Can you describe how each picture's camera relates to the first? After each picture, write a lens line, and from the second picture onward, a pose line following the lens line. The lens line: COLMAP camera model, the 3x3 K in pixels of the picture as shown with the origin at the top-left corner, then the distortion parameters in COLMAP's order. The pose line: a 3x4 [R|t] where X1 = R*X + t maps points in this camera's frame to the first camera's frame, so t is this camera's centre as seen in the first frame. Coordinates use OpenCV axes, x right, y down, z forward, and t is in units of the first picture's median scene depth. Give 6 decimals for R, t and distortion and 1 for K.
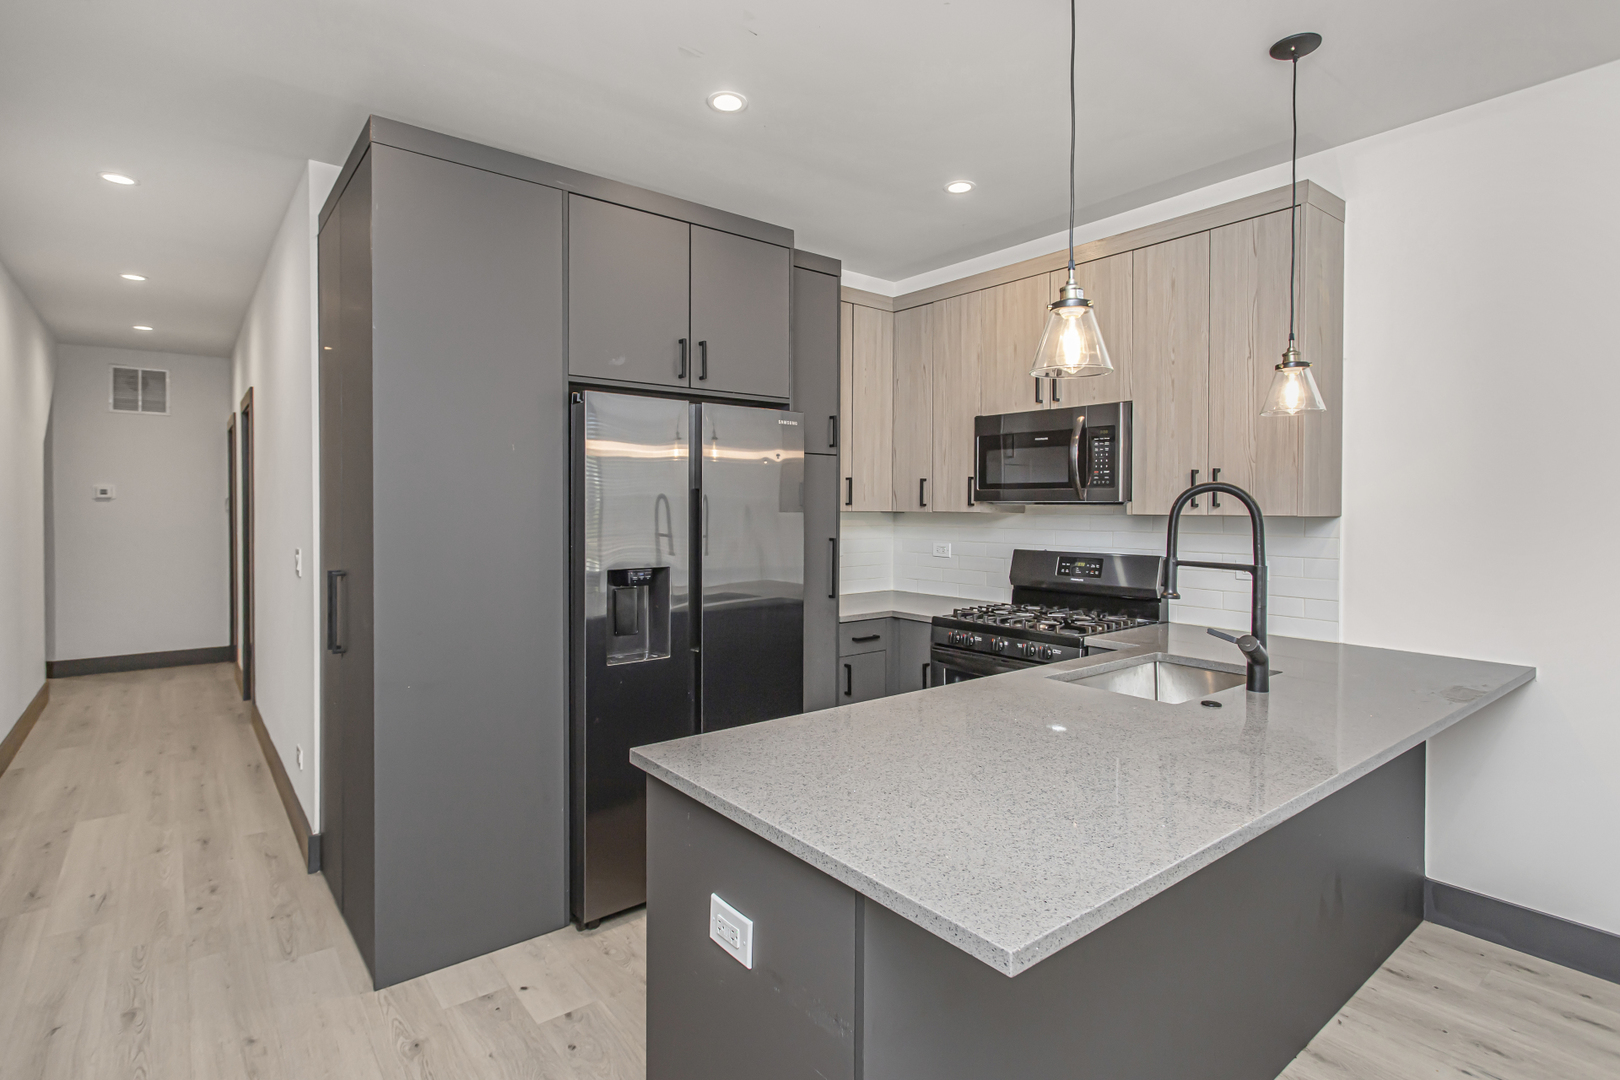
lens RADIAL K [[838.6, 0, 810.0], [0, 838.6, 540.0], [0, 0, 1]] dist [0.004808, 0.001149]
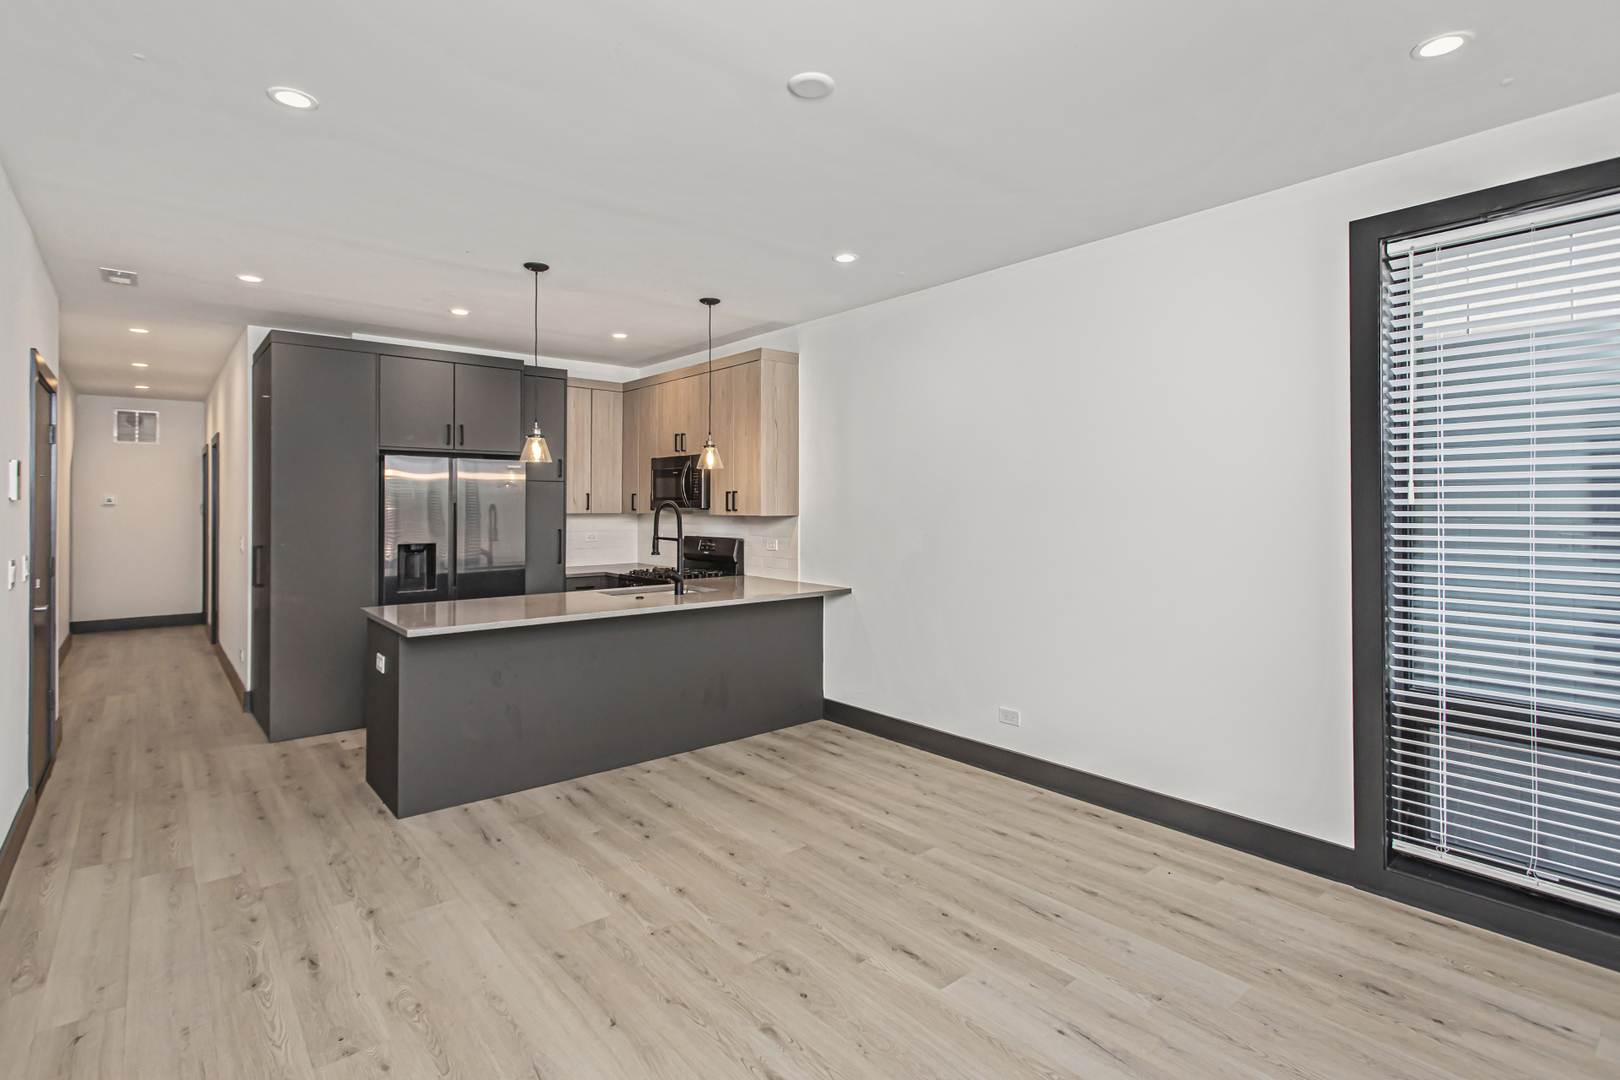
lens RADIAL K [[797.1, 0, 811.9], [0, 797.1, 522.0], [0, 0, 1]] dist [0.002852, 0.001176]
pose [[0.998973, -0.003815, 0.045146, 0.529907], [0.004721, 0.999789, -0.019993, 0.020997], [-0.045061, 0.020186, 0.998780, -0.754548]]
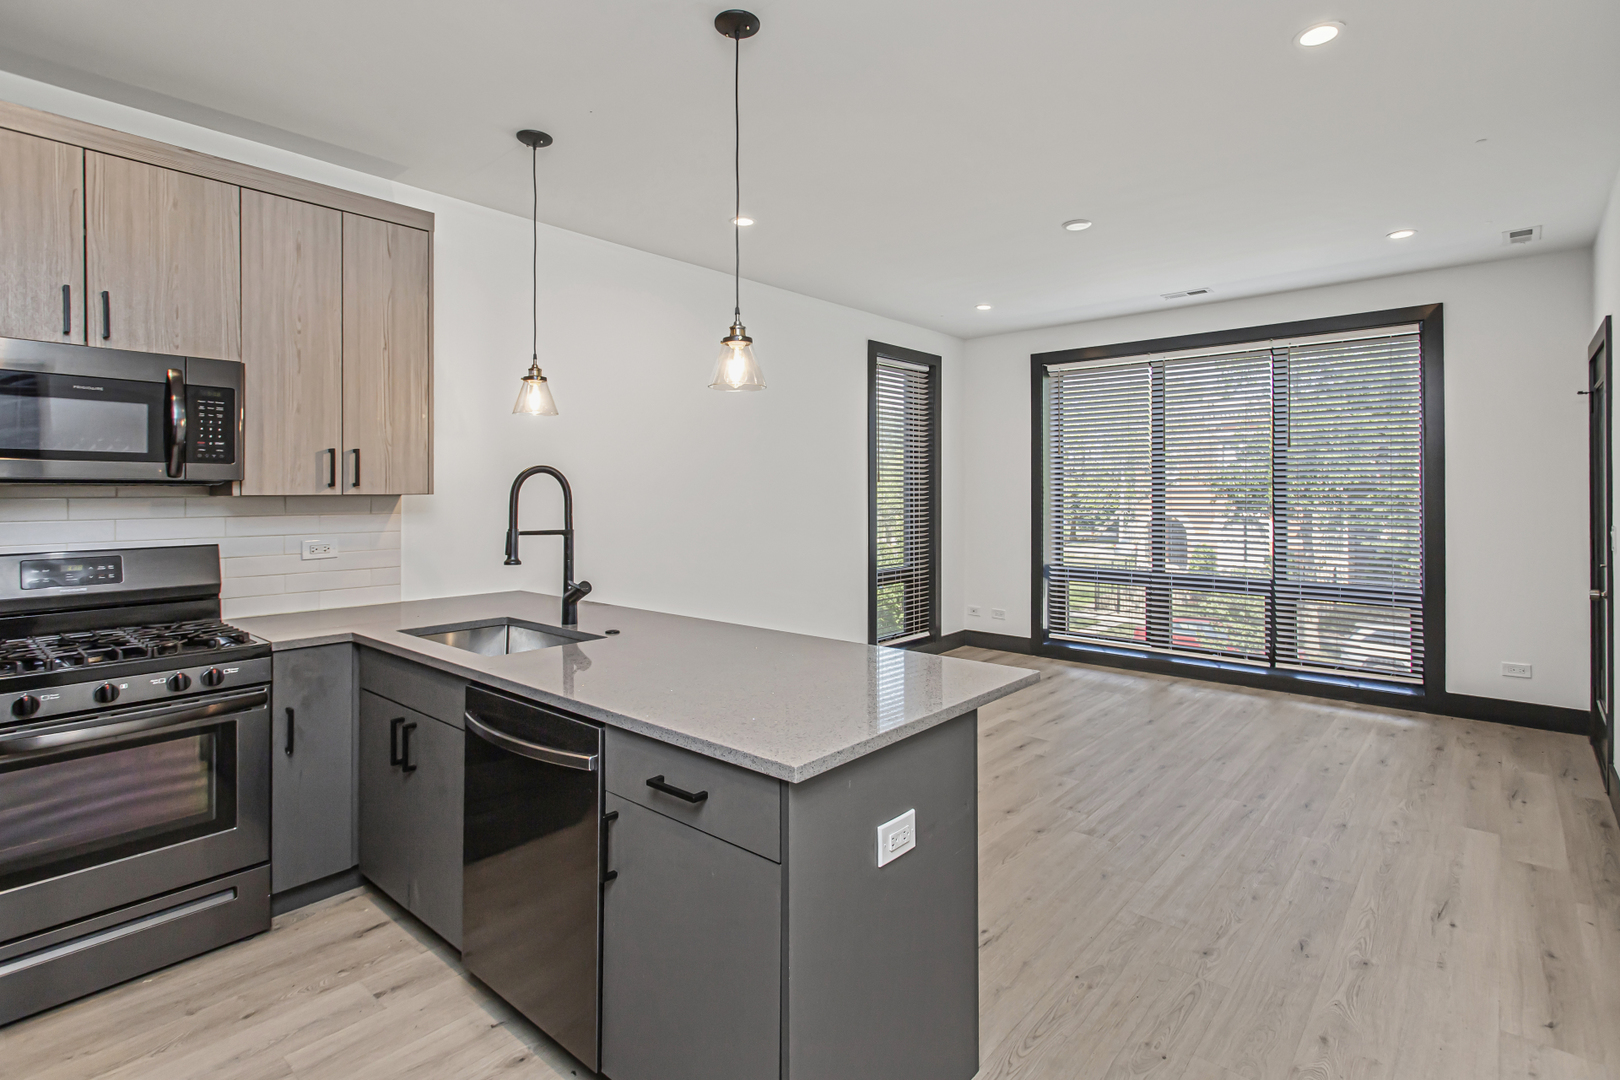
lens RADIAL K [[776.3, 0, 813.6], [0, 776.3, 518.4], [0, 0, 1]] dist [0.002014, 0.000110]
pose [[-0.197490, -0.033622, 0.979728, -0.478649], [0.044087, 0.998096, 0.043139, -0.014811], [-0.979313, 0.051713, -0.195632, 0.555171]]
